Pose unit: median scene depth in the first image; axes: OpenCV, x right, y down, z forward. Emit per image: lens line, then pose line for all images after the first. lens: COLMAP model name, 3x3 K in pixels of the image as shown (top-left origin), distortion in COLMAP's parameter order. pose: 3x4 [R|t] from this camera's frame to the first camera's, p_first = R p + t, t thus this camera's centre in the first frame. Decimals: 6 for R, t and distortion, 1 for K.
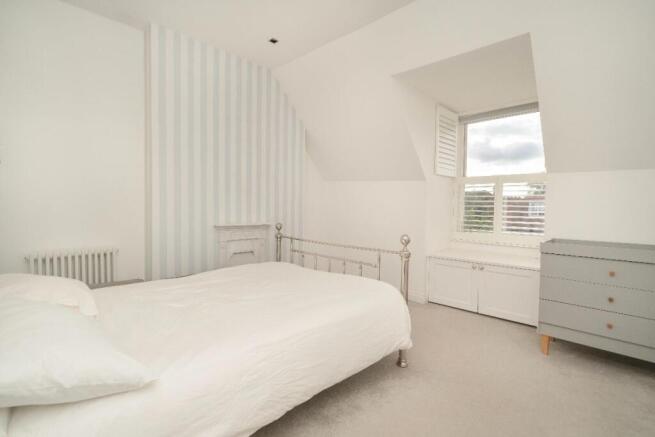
lens RADIAL K [[299.4, 0, 327.0], [0, 299.4, 219.6], [0, 0, 1]] dist [-0.000566, -0.000063]
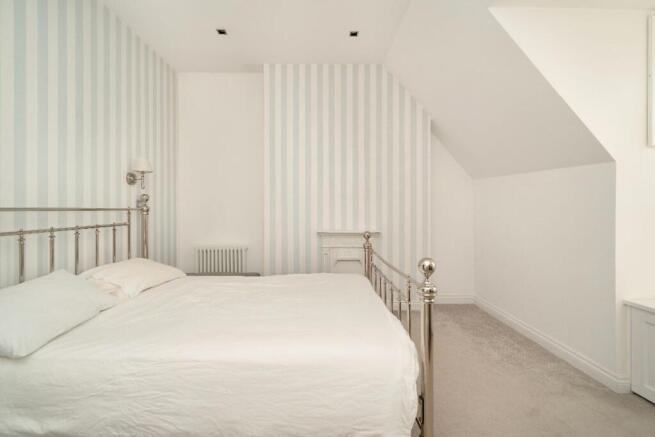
lens RADIAL K [[288.4, 0, 326.7], [0, 288.4, 214.9], [0, 0, 1]] dist [0.002337, 0.000517]
pose [[0.722150, -0.005998, -0.691710, 0.348859], [-0.020951, 0.999314, -0.030539, -0.009225], [0.691419, 0.036546, 0.721529, 0.298467]]
